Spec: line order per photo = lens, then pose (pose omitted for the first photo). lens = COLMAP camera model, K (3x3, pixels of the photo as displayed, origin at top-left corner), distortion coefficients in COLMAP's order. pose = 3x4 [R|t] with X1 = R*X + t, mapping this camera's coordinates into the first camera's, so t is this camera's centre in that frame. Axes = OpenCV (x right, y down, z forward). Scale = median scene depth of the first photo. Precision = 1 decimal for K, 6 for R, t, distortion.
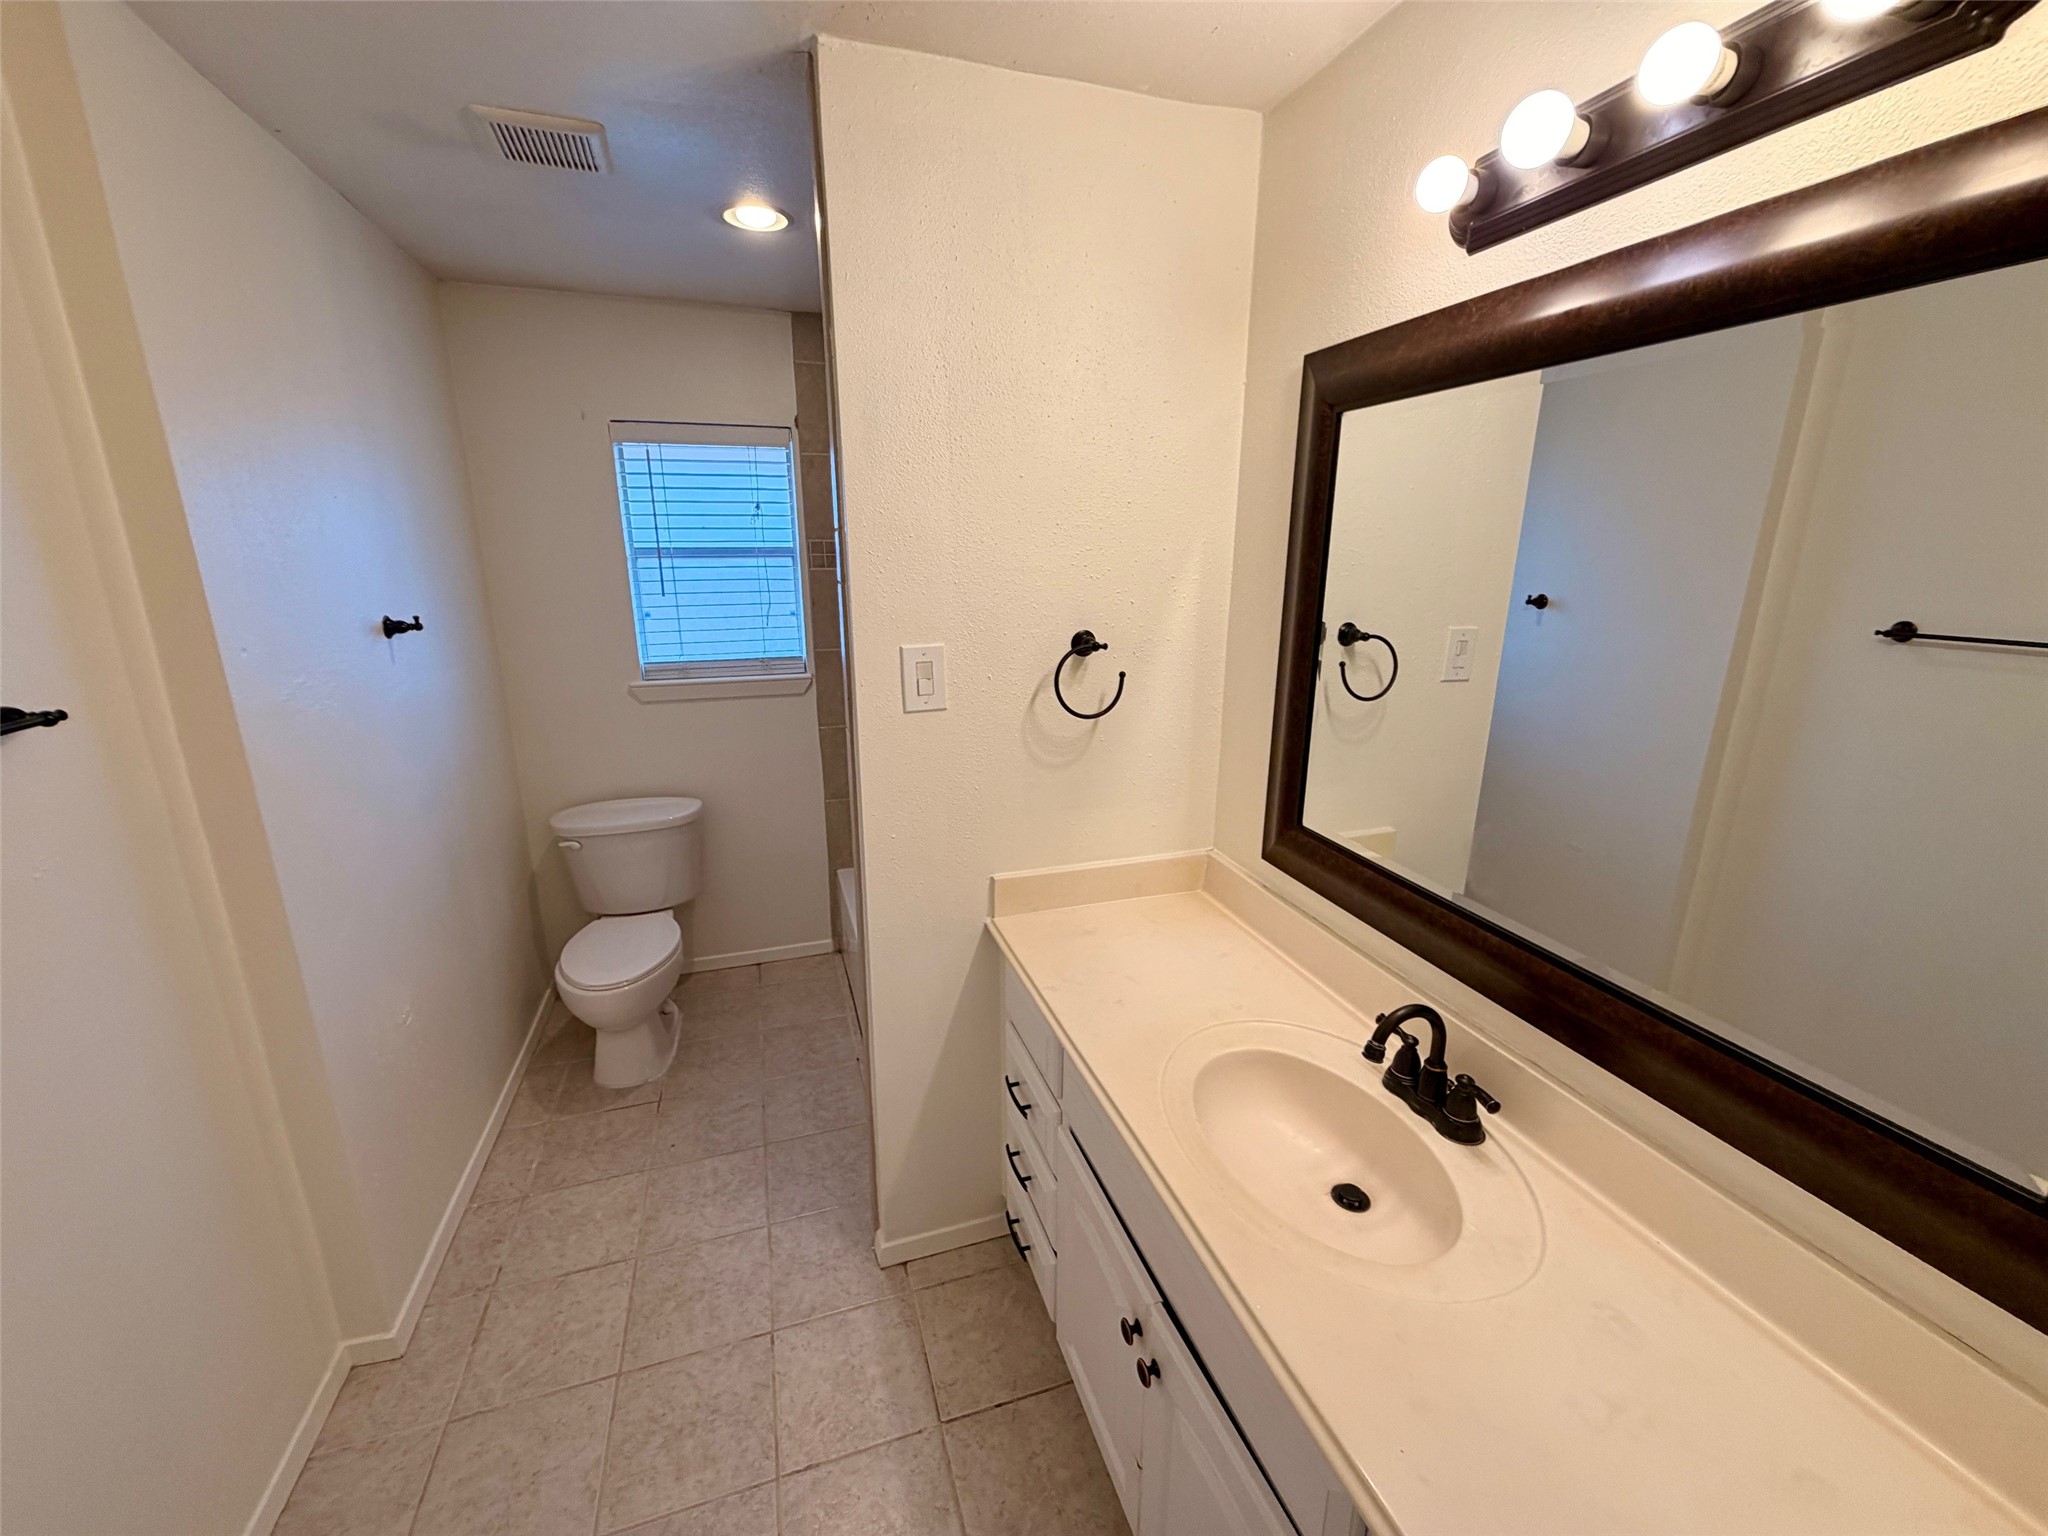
lens RADIAL K [[817.9, 0, 1024.0], [0, 817.9, 768.0], [0, 0, 1]] dist [-0.000405, 0.000752]
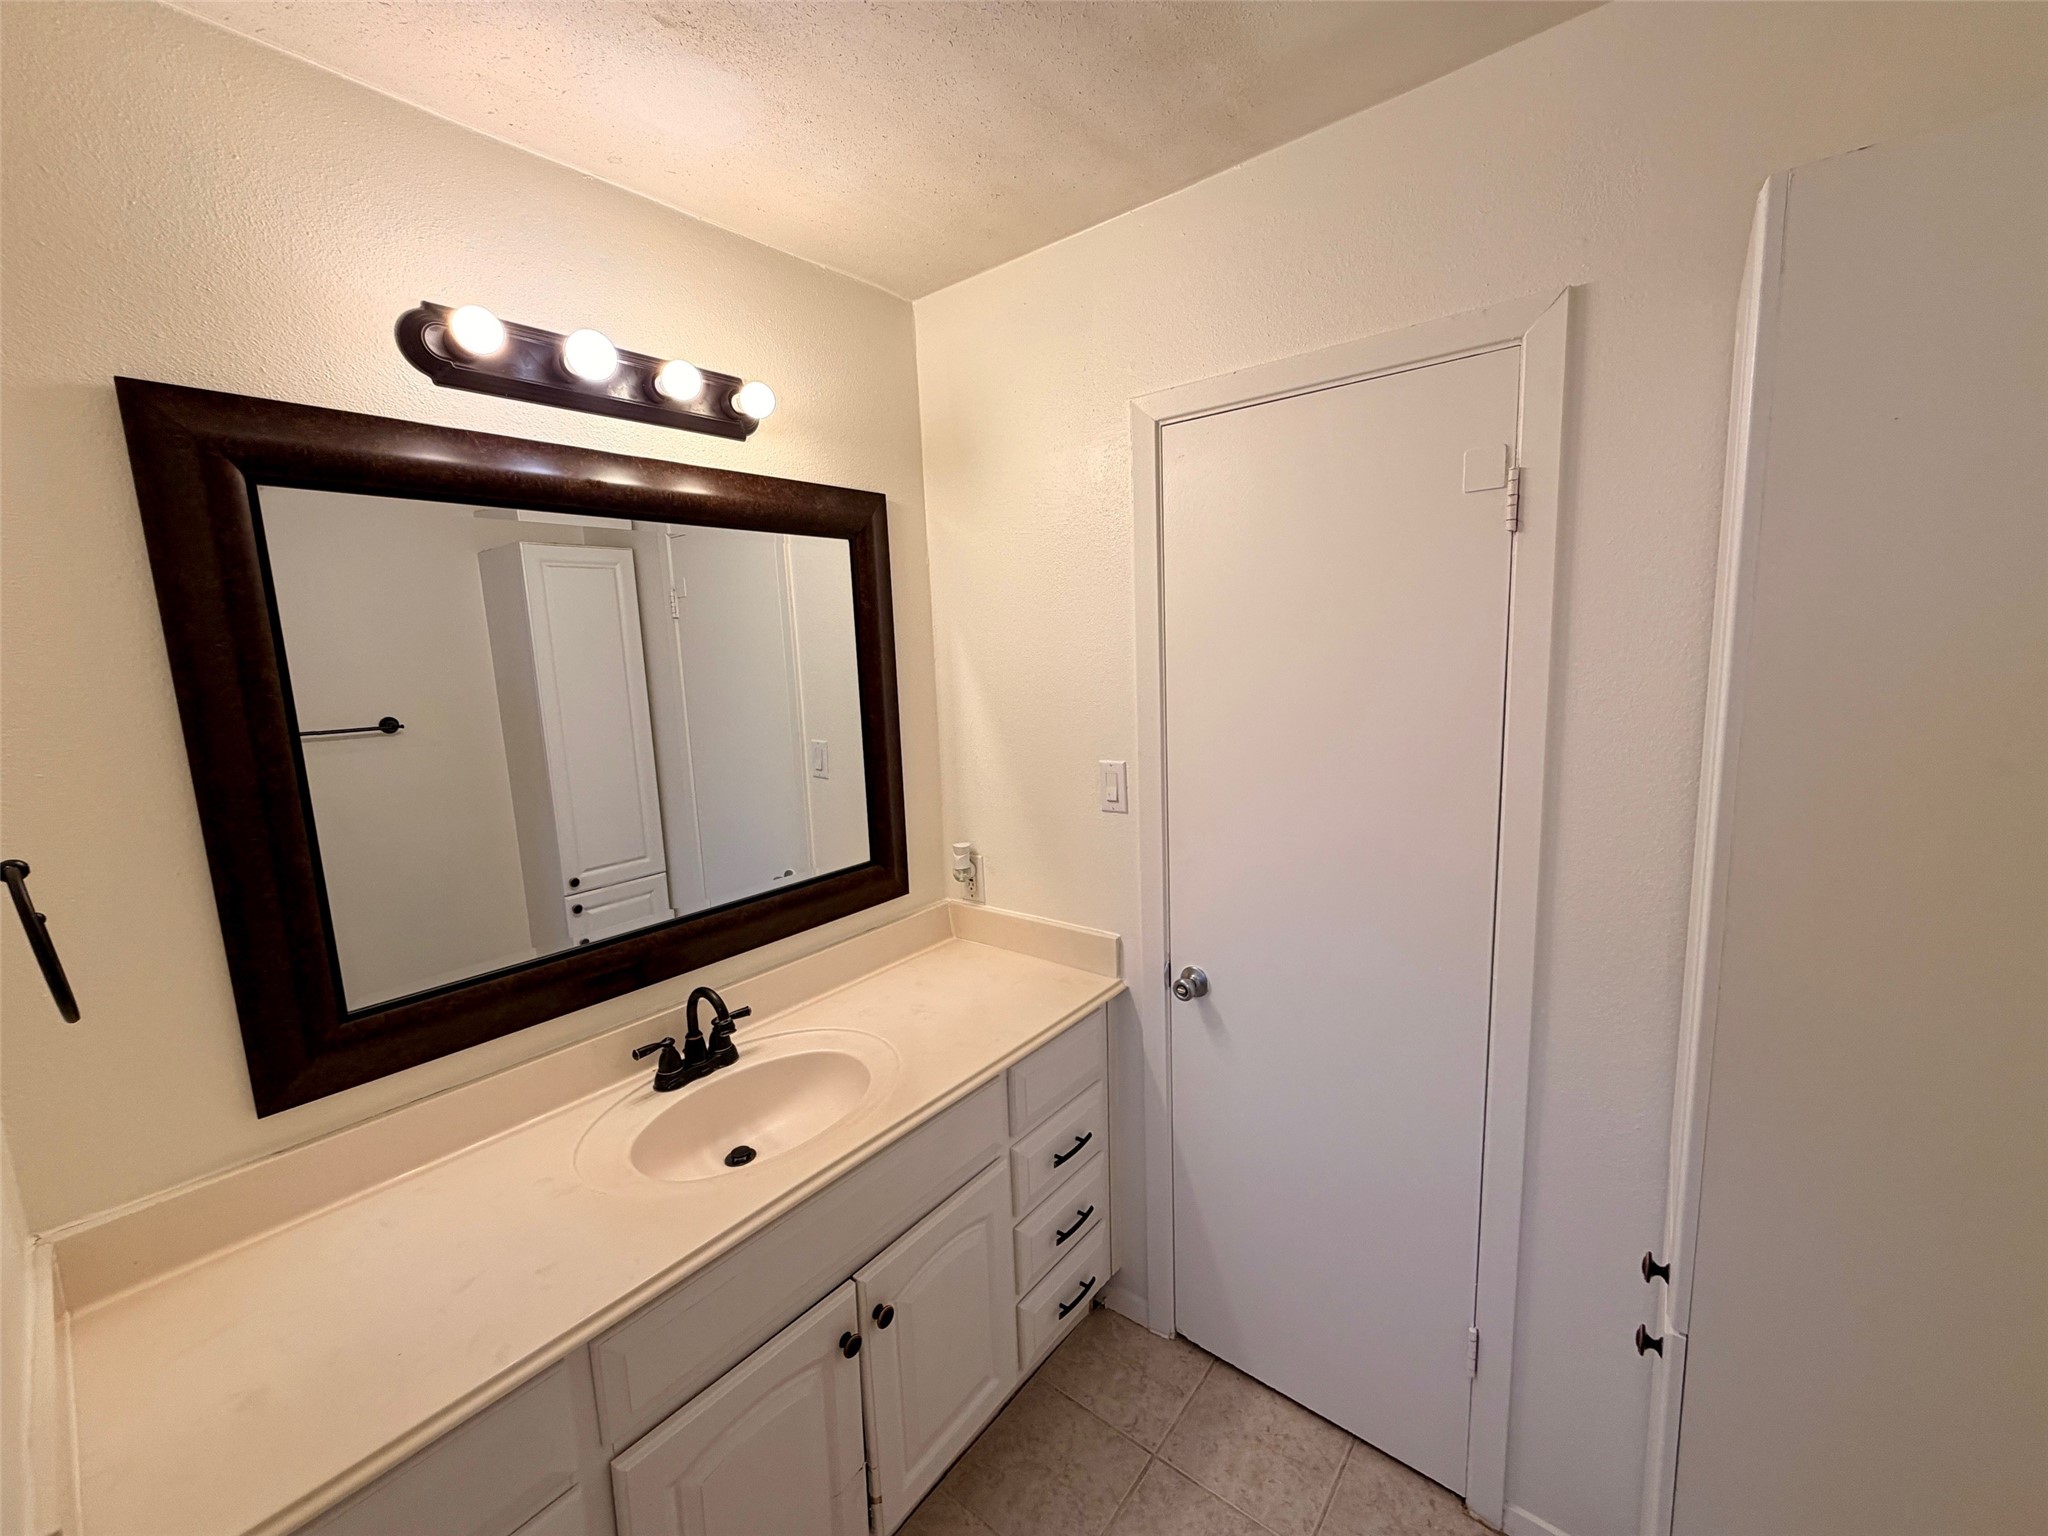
lens RADIAL K [[817.9, 0, 1024.0], [0, 817.9, 768.0], [0, 0, 1]] dist [-0.000405, 0.000752]
pose [[-0.538511, -0.107096, 0.835785, -0.398146], [0.258436, 0.923093, 0.284798, -0.126890], [-0.802008, 0.369364, -0.469418, 0.511766]]
